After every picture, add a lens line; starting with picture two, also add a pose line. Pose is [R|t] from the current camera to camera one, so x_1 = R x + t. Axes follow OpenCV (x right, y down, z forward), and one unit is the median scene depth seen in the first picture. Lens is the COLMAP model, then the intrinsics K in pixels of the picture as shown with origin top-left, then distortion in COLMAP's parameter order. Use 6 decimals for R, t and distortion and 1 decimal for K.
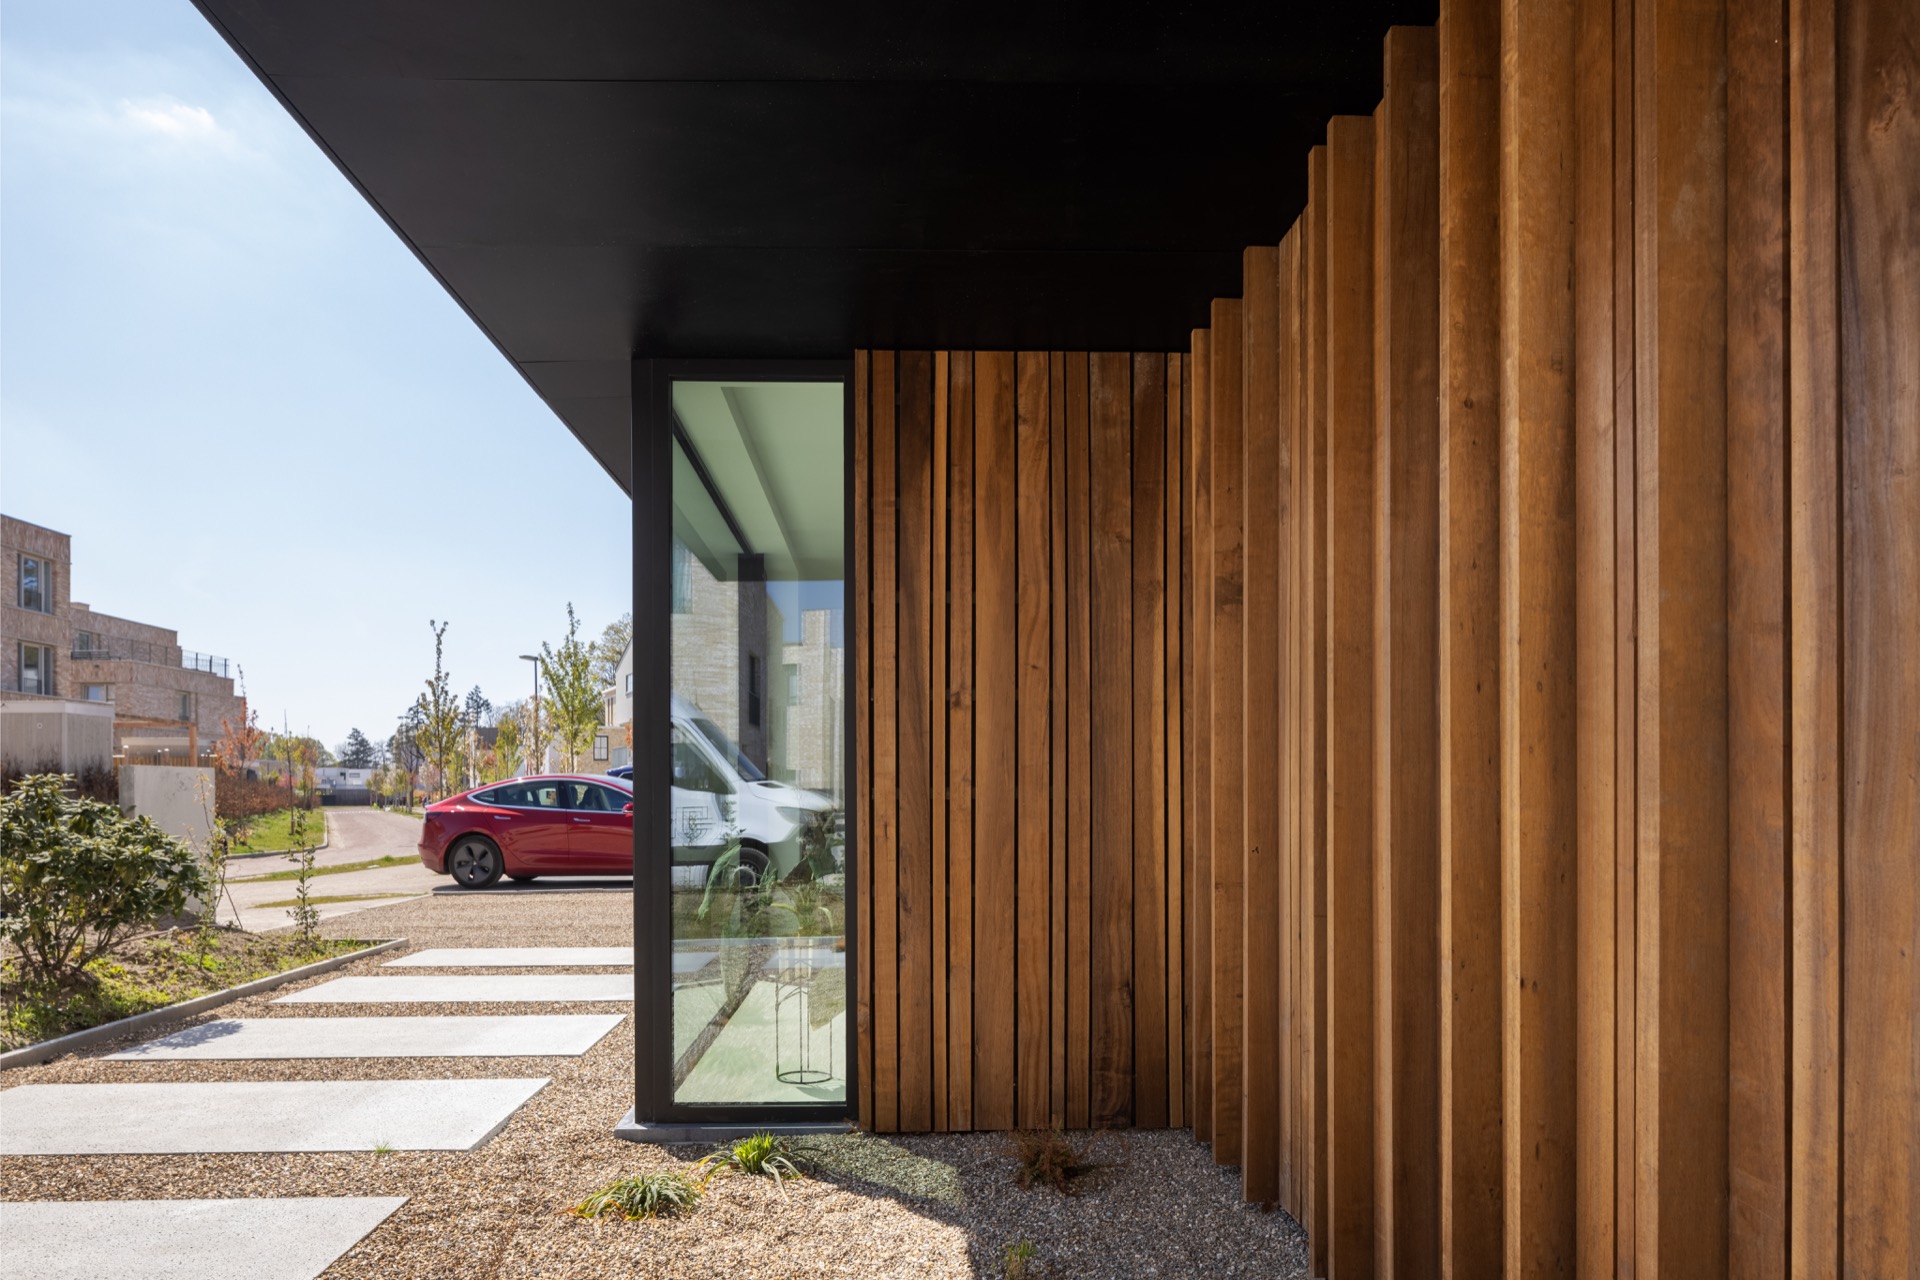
lens RADIAL K [[1300.8, 0, 938.2], [0, 1300.8, 797.2], [0, 0, 1]] dist [-0.013115, 0.003889]
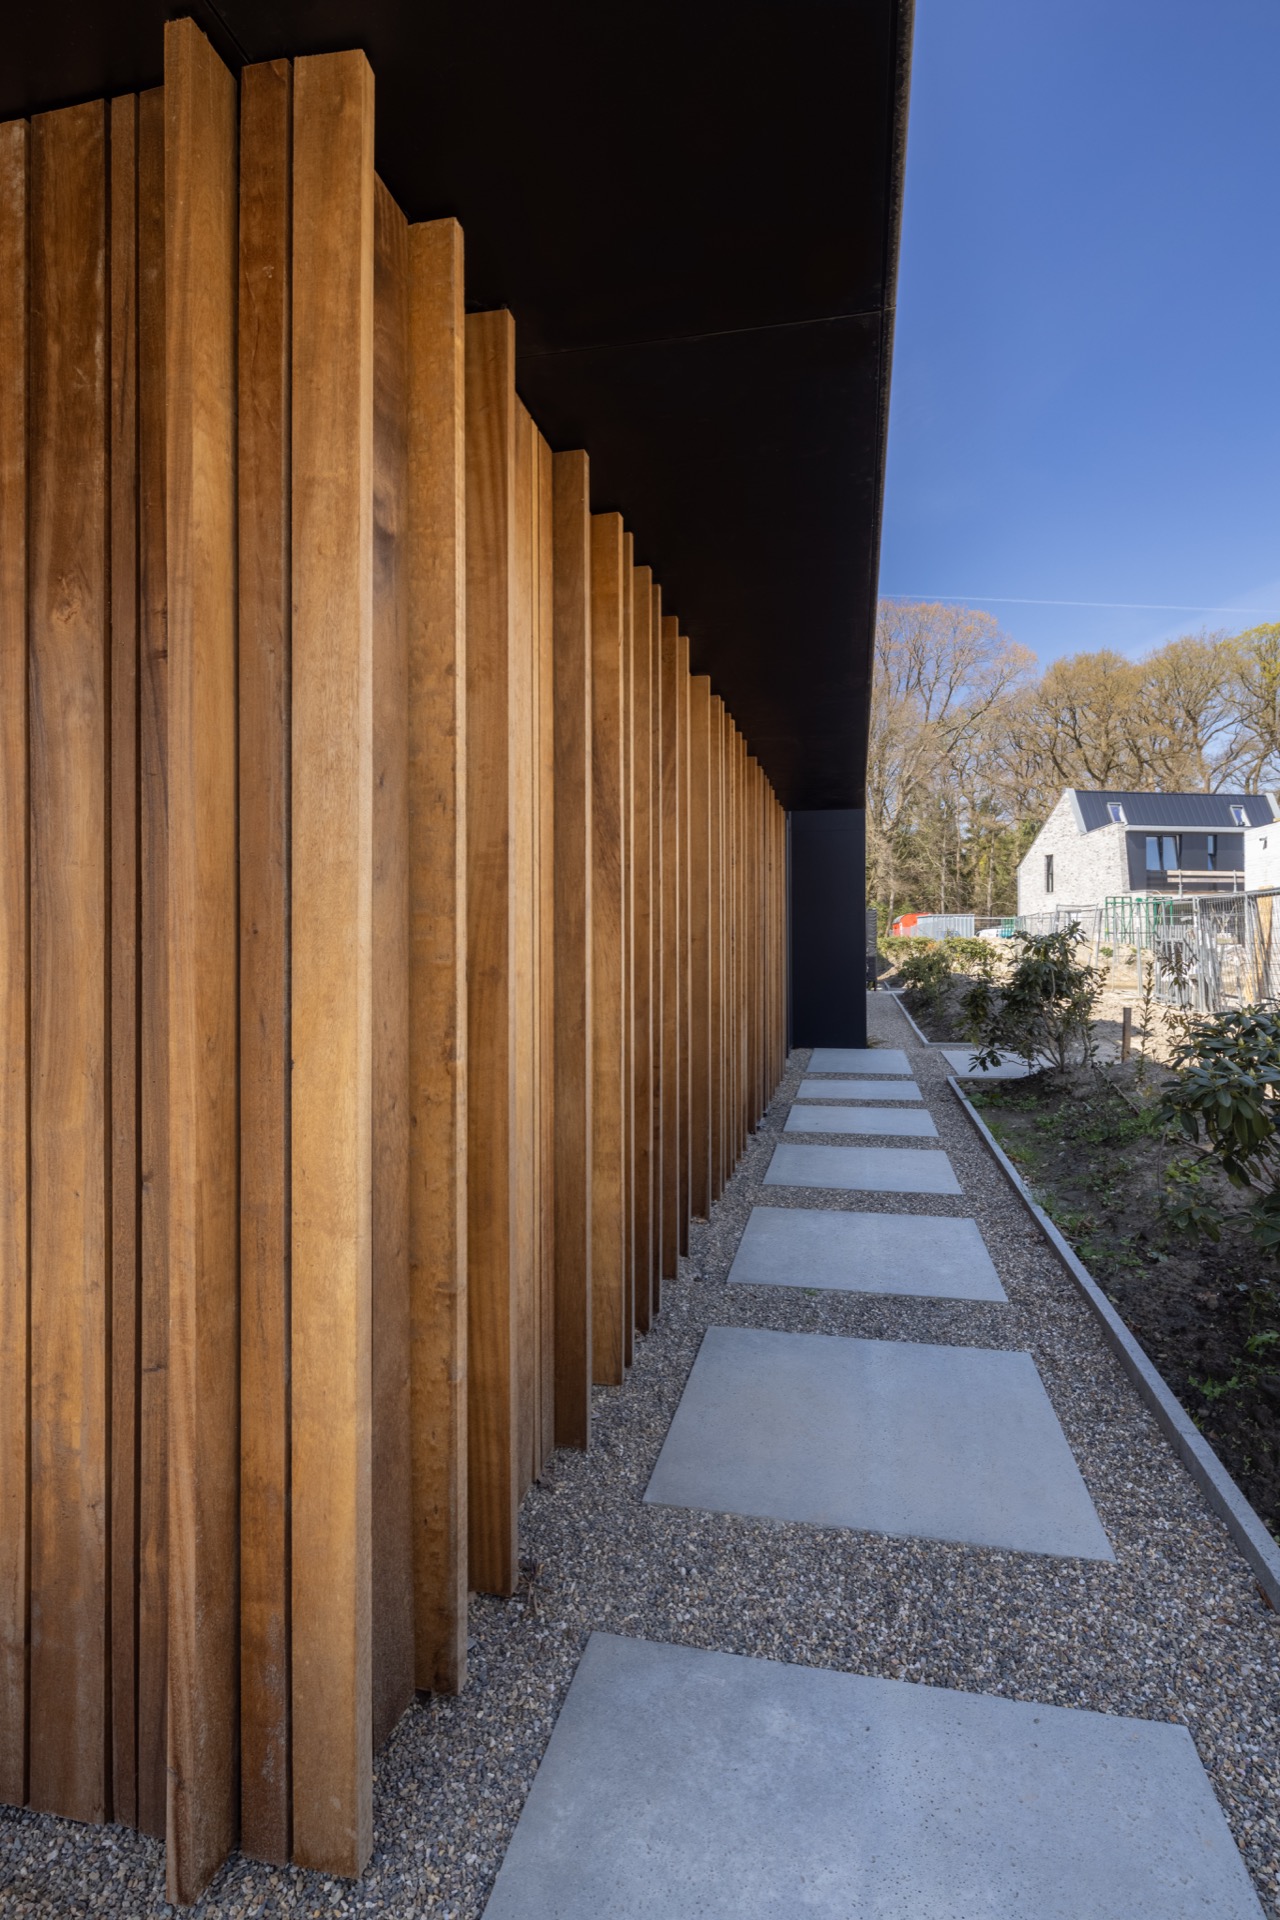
lens RADIAL K [[953.0, 0, 649.4], [0, 953.0, 940.3], [0, 0, 1]] dist [0.004379, -0.005563]
pose [[0.248758, 0.001548, 0.968564, -0.090524], [0.001564, 0.999997, -0.002000, -0.109150], [-0.968564, 0.002012, 0.248755, 0.072371]]
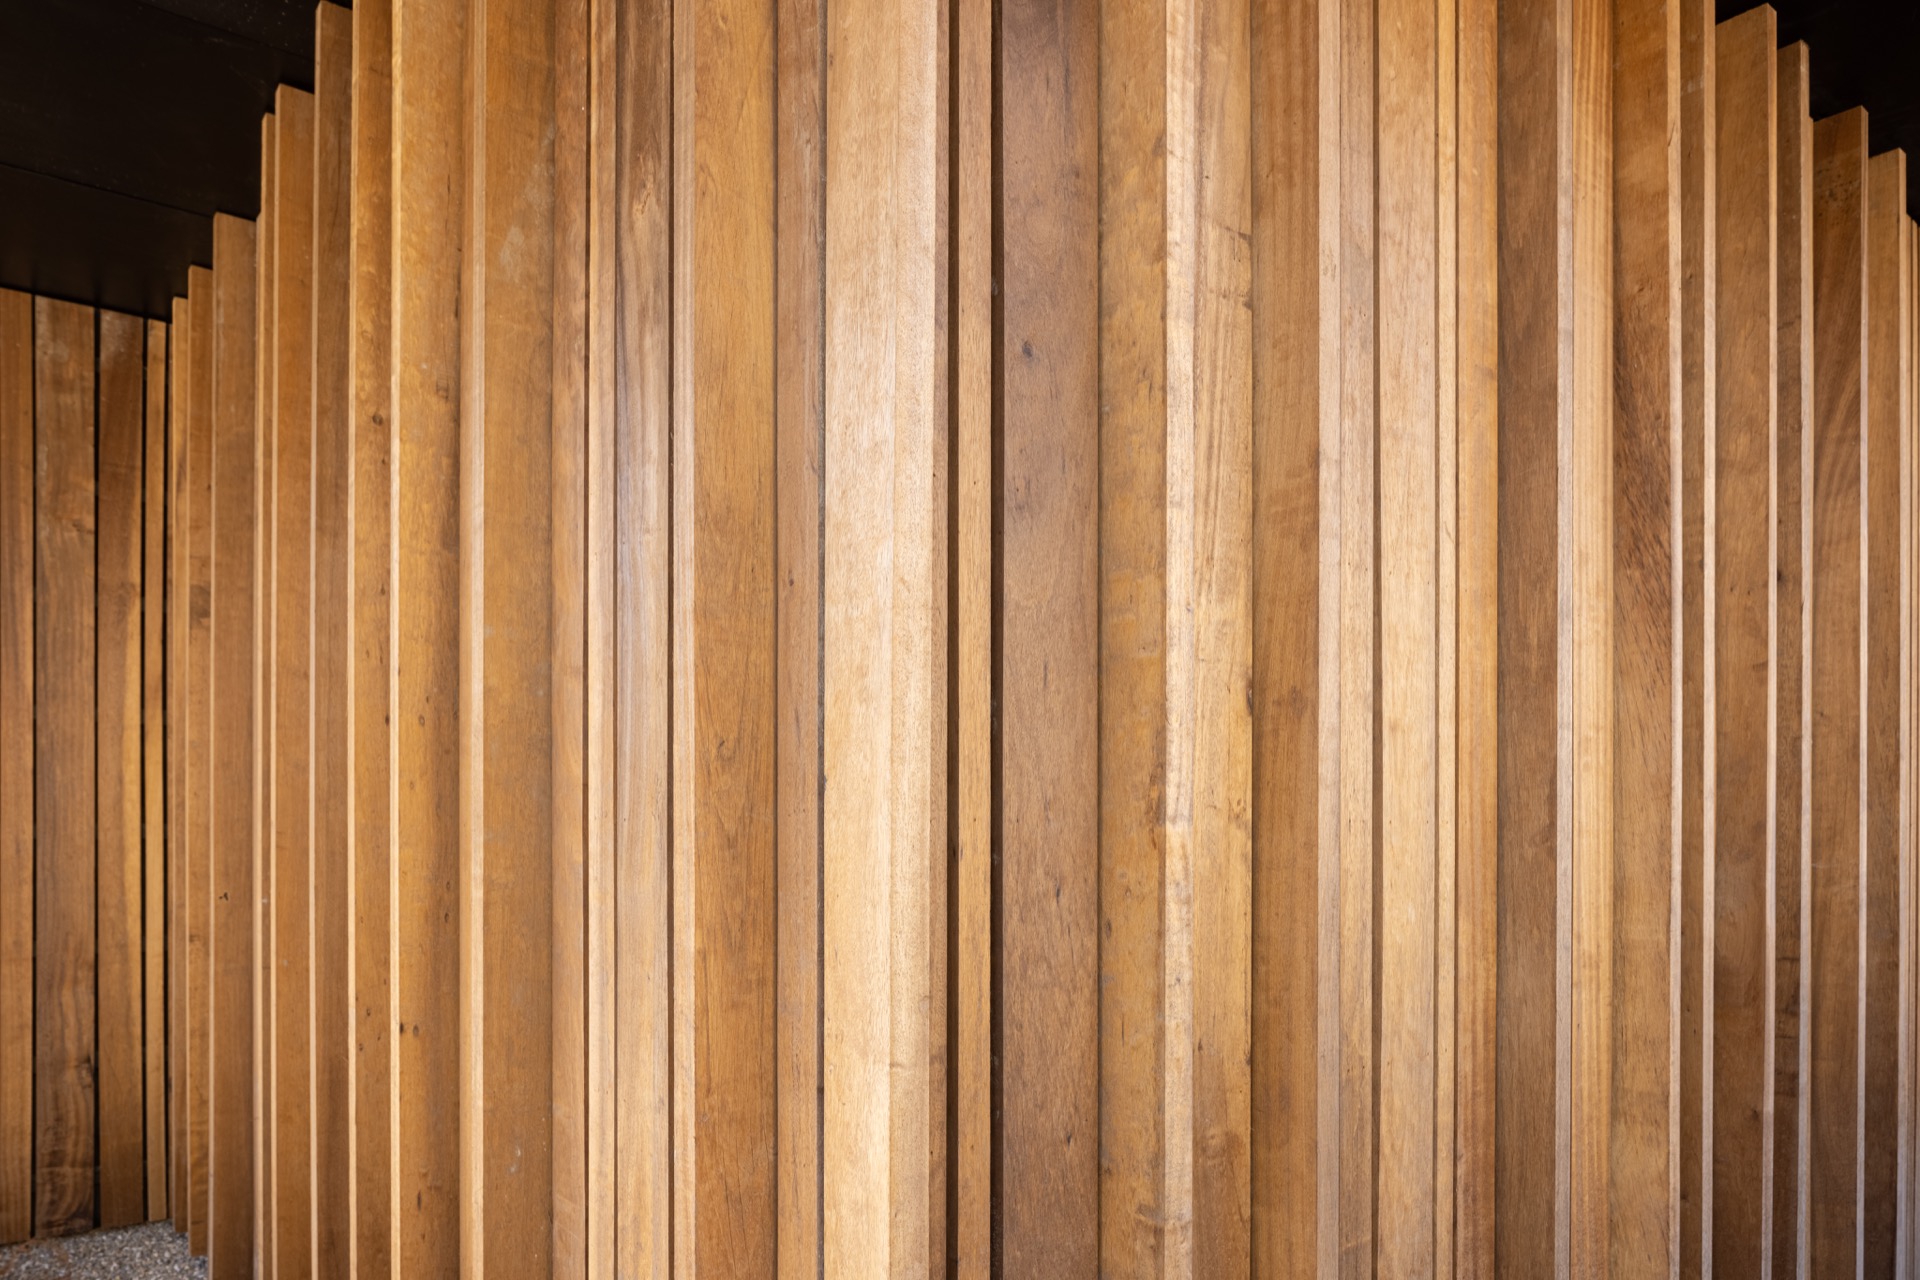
lens RADIAL K [[1300.8, 0, 965.9], [0, 1300.8, 845.5], [0, 0, 1]] dist [-0.013115, 0.003889]
pose [[0.798042, 0.001083, 0.602600, 0.204324], [-0.002718, 0.999995, 0.001801, 0.005177], [-0.602595, -0.003075, 0.798041, -0.017177]]
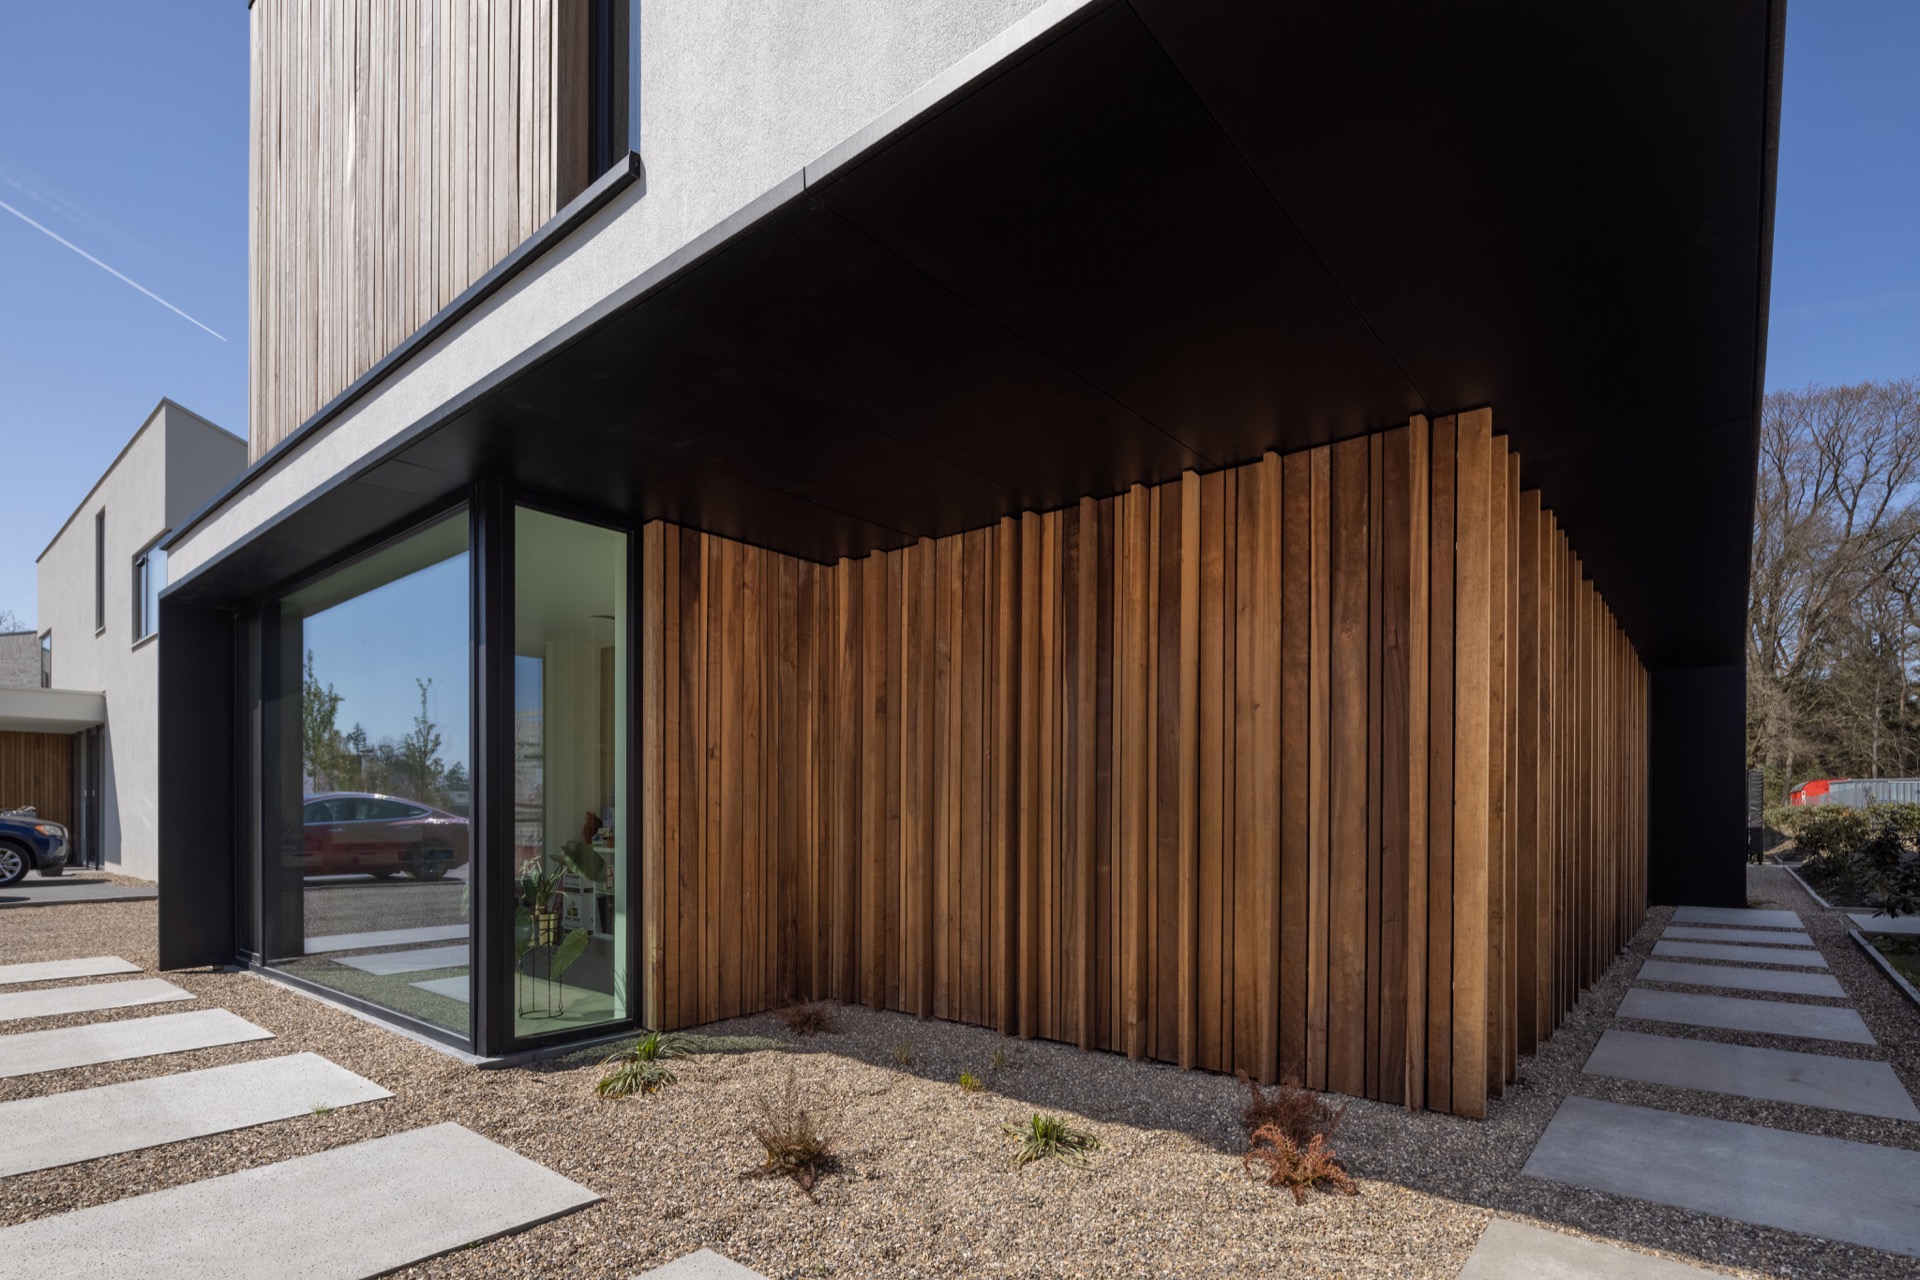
lens RADIAL K [[953.0, 0, 928.4], [0, 953.0, 817.4], [0, 0, 1]] dist [0.004379, -0.005563]
pose [[0.673366, 0.002452, 0.739306, -1.464871], [-0.003180, 0.999995, -0.000420, 0.009563], [-0.739303, -0.002068, 0.673370, 0.020410]]
